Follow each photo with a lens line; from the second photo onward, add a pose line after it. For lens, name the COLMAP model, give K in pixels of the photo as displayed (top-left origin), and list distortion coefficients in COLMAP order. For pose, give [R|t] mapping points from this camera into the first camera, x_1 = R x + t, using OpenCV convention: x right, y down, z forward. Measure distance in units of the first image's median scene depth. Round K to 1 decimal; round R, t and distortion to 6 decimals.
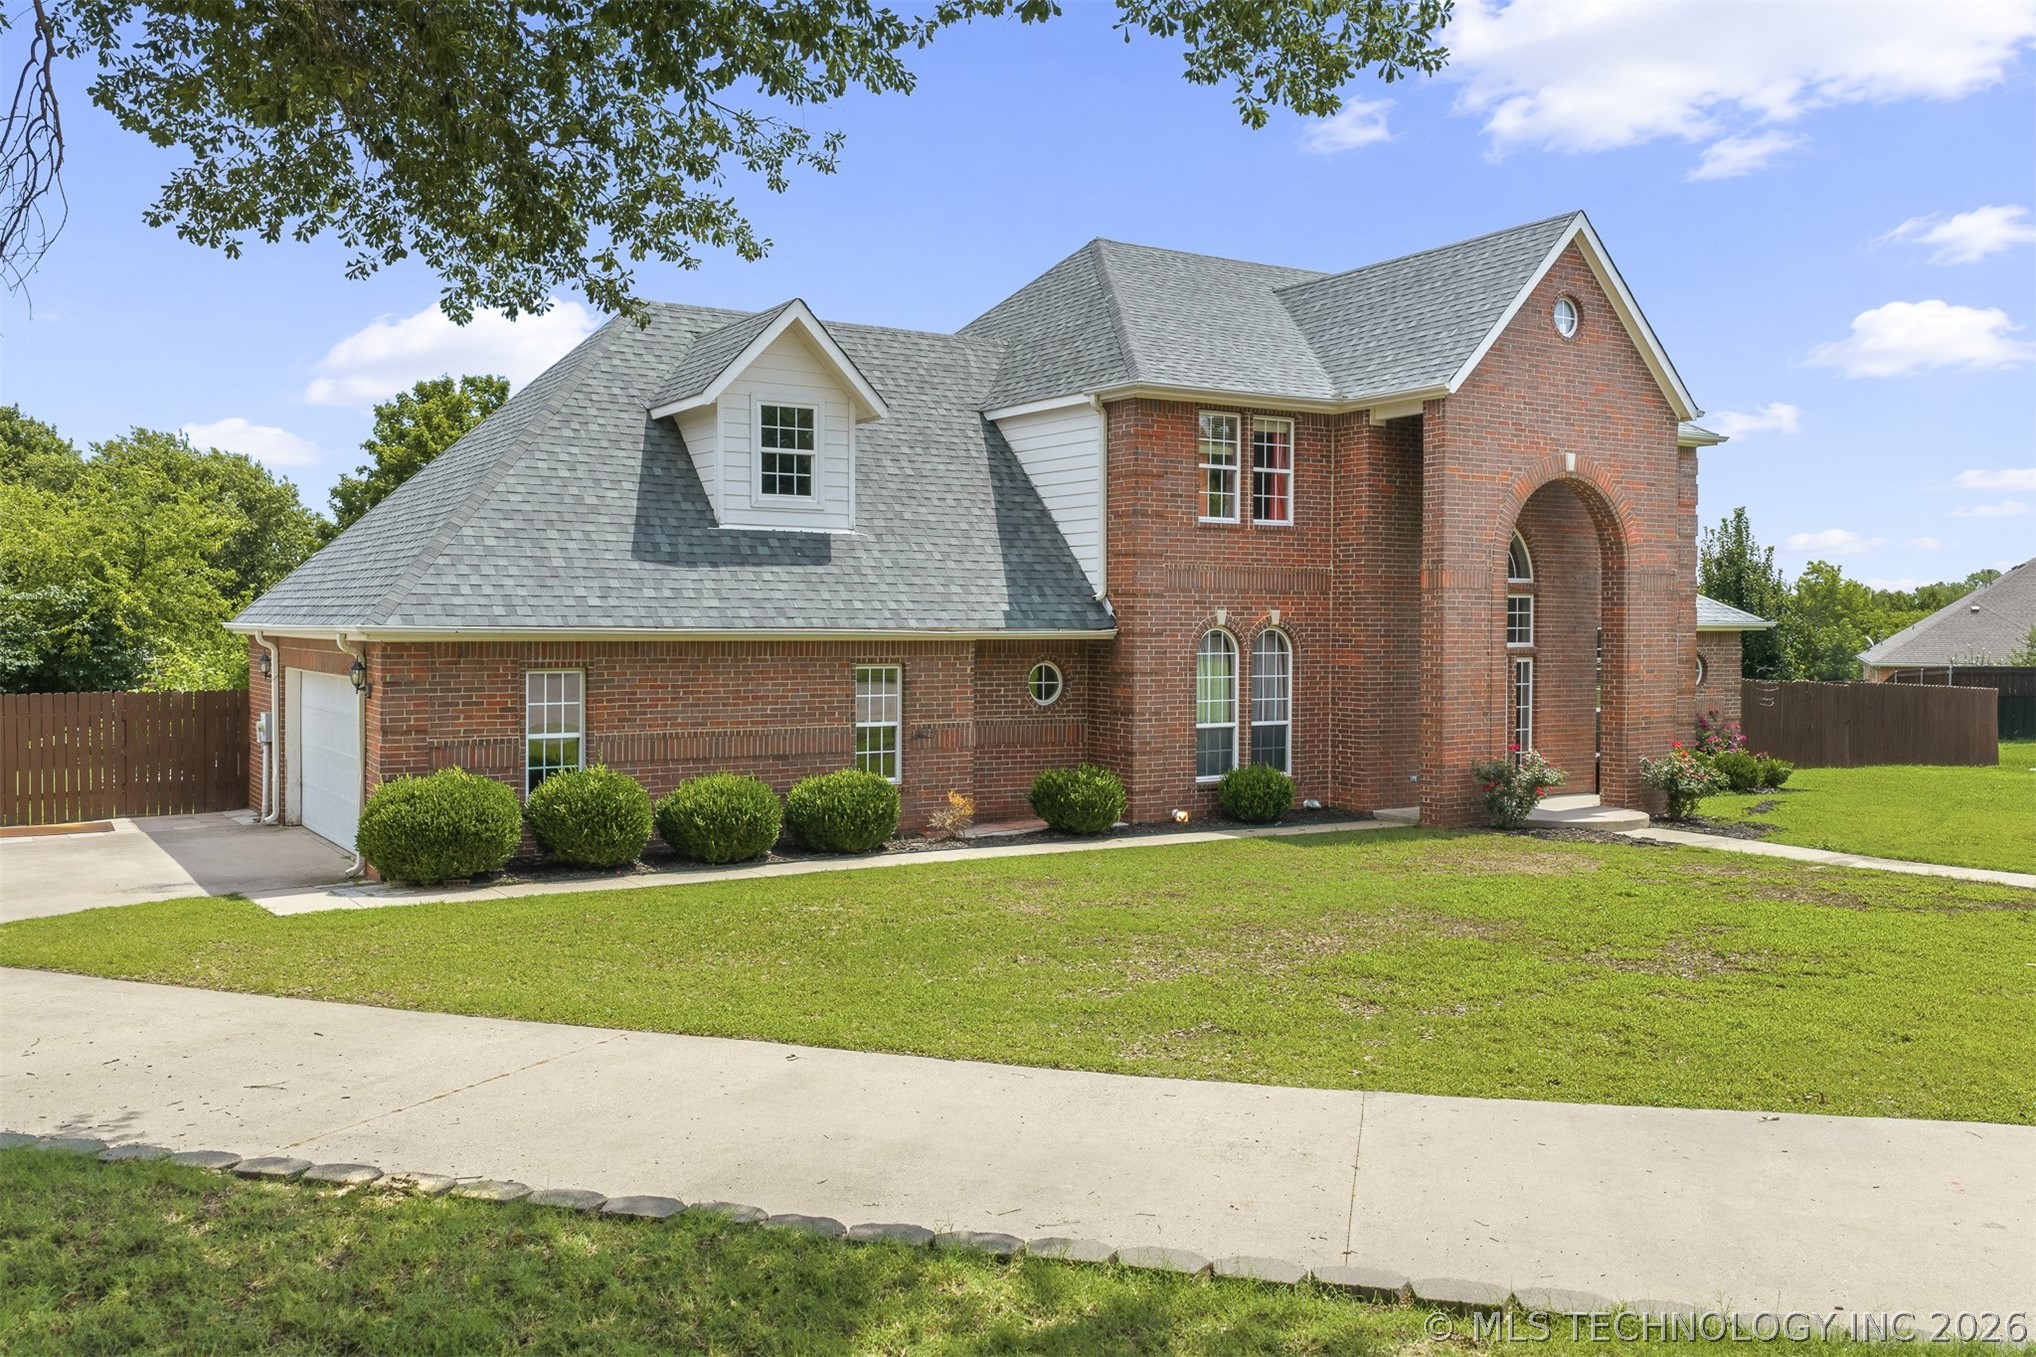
lens RADIAL K [[1711.6, 0, 1018.0], [0, 1711.6, 678.5], [0, 0, 1]] dist [0.002268, -0.010454]
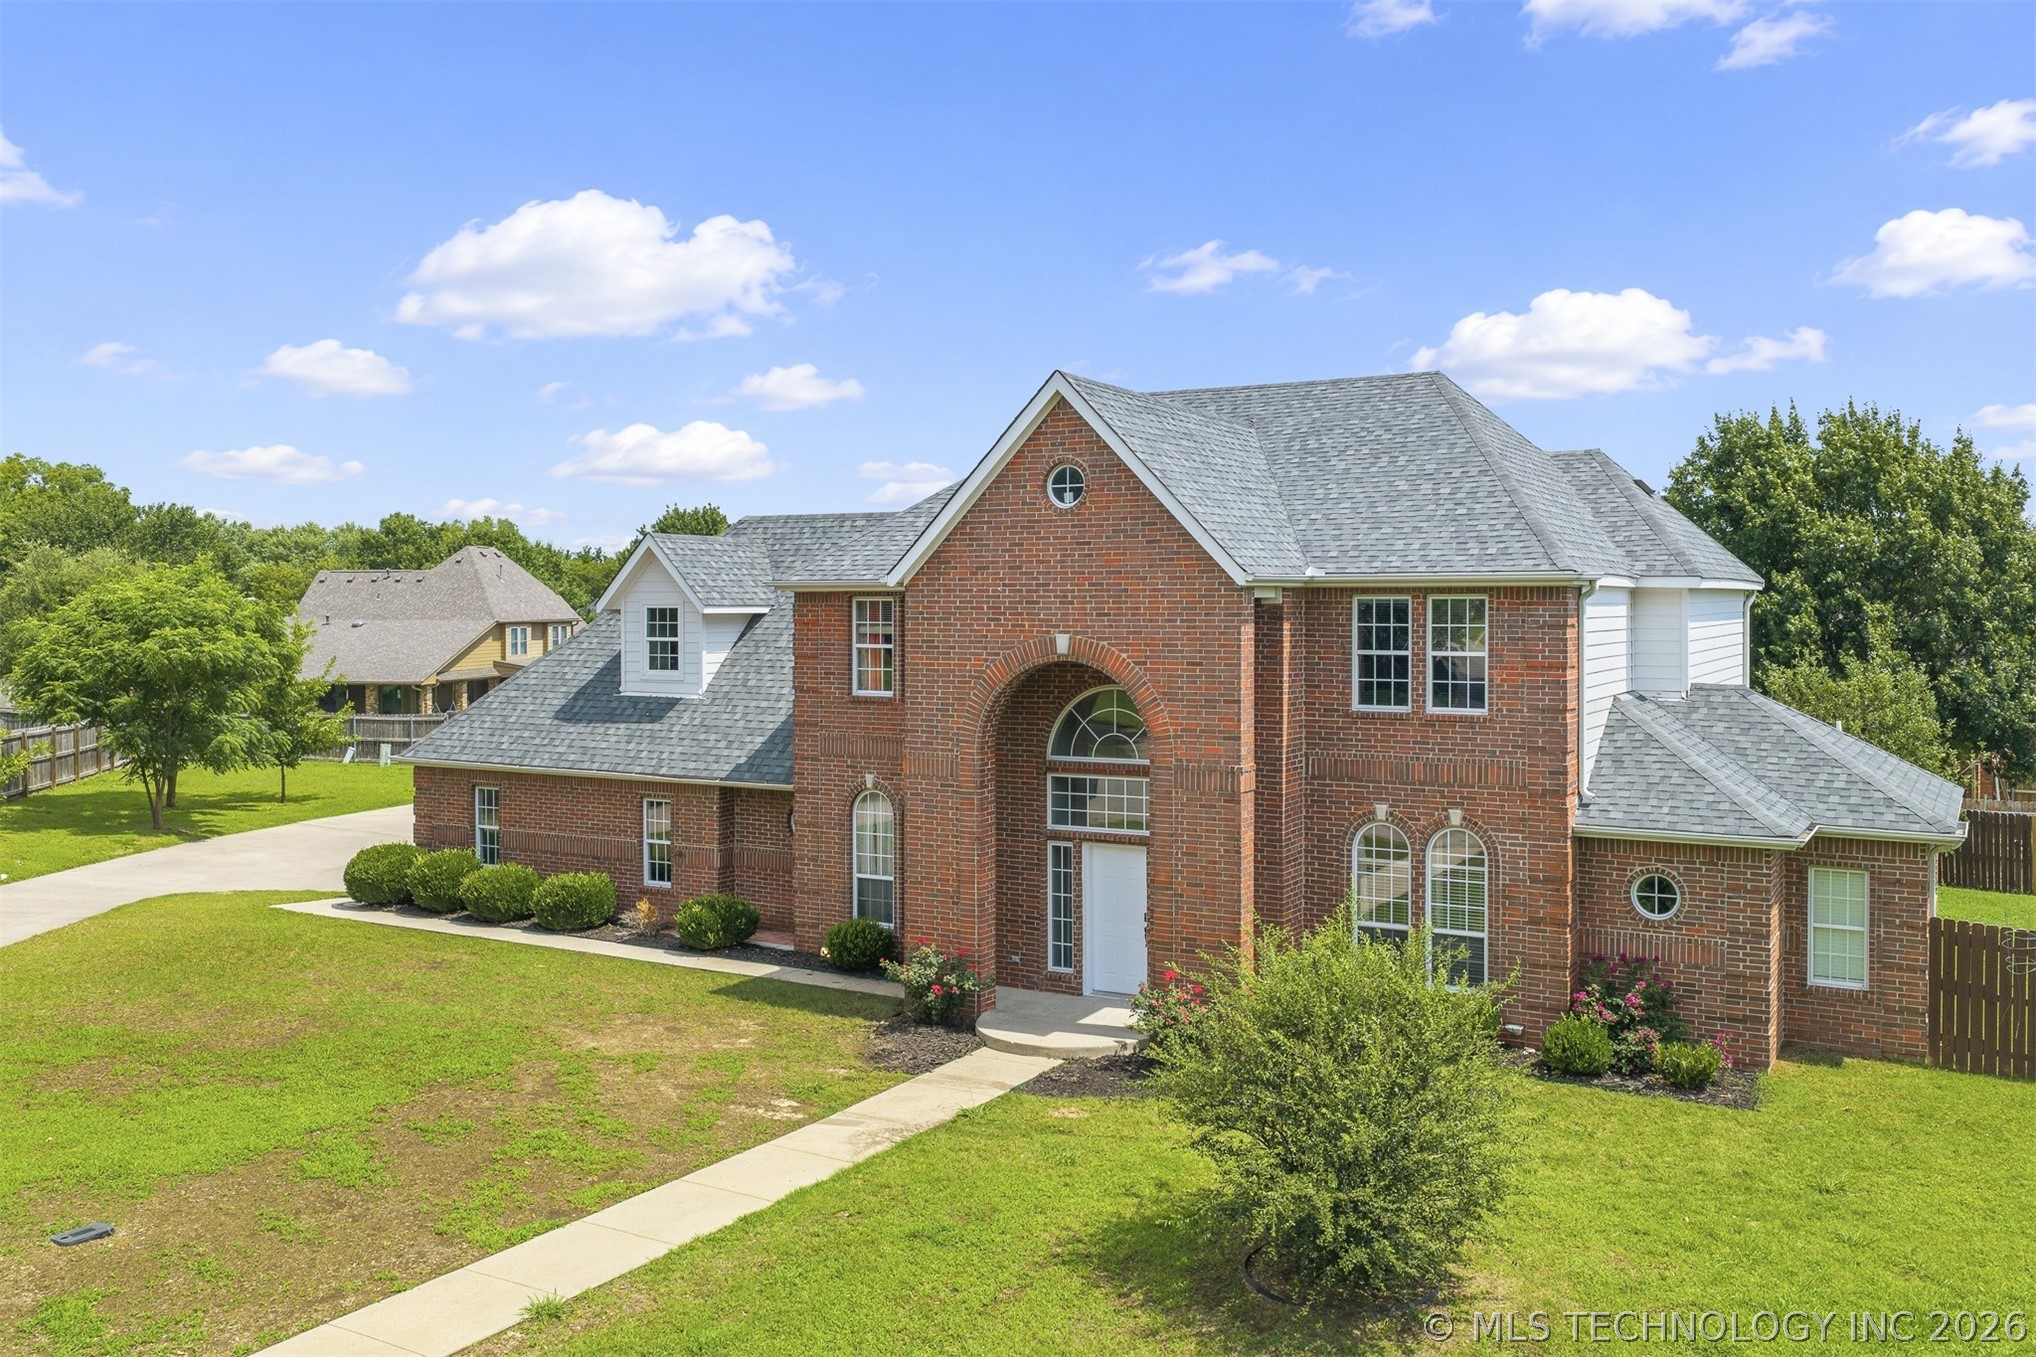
lens RADIAL K [[1707.6, 0, 1017.6], [0, 1707.6, 622.0], [0, 0, 1]] dist [0.005249, -0.002397]
pose [[0.460515, 0.005739, -0.887633, 1.220282], [-0.025656, 0.999647, -0.006847, -0.142350], [0.887281, 0.025926, 0.460500, 0.603609]]
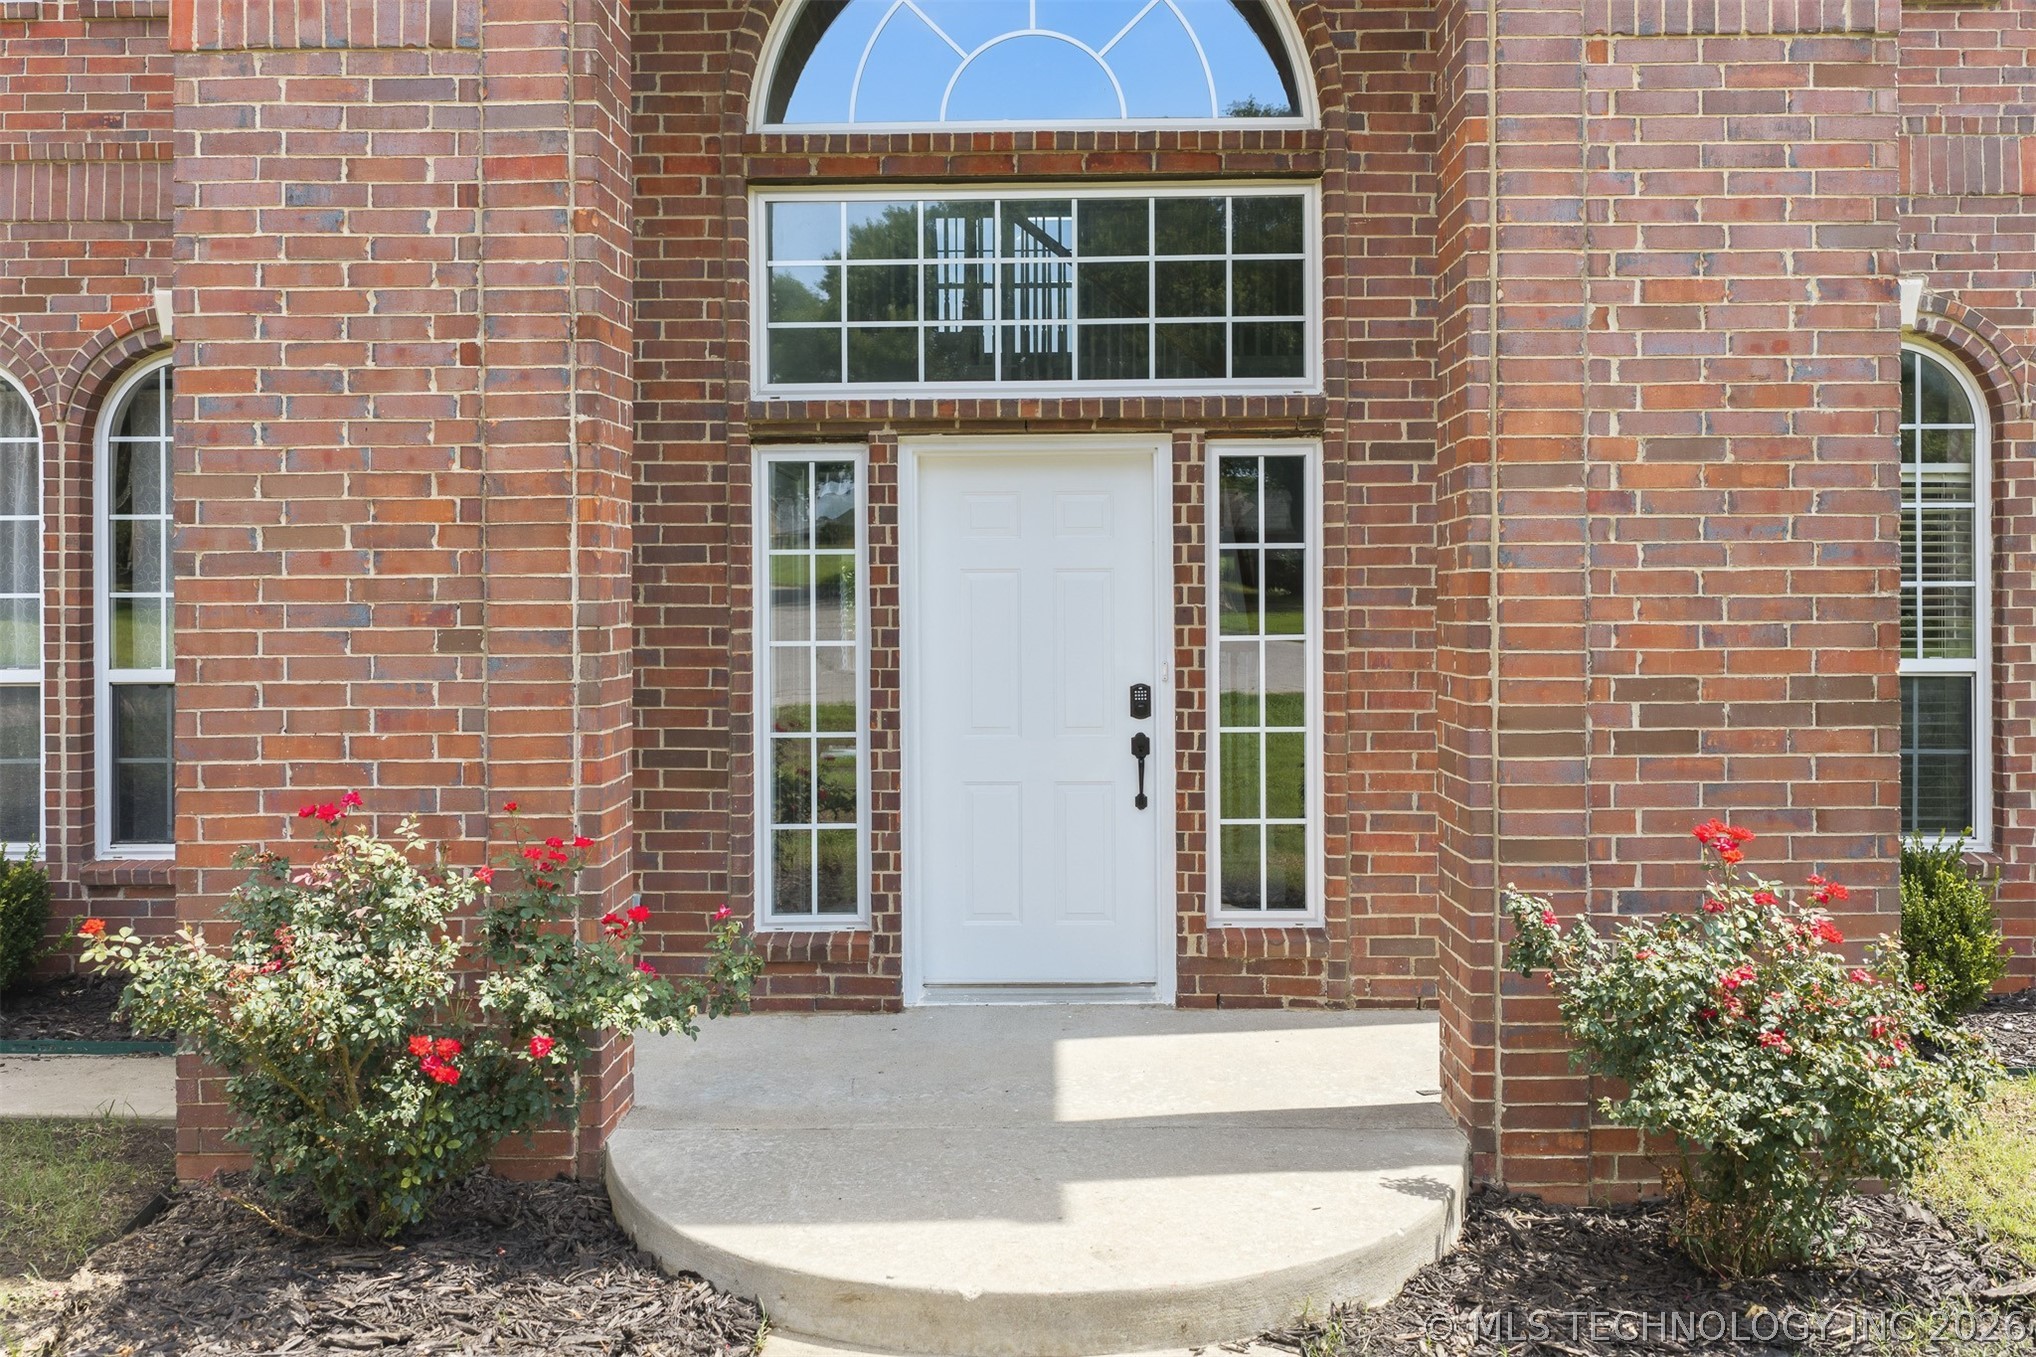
lens RADIAL K [[1707.6, 0, 1017.6], [0, 1707.6, 622.0], [0, 0, 1]] dist [0.005249, -0.002397]
pose [[0.835995, -0.002740, -0.548731, 0.467128], [-0.009655, 0.999759, -0.019700, 0.022836], [0.548652, 0.021767, 0.835767, 0.905733]]
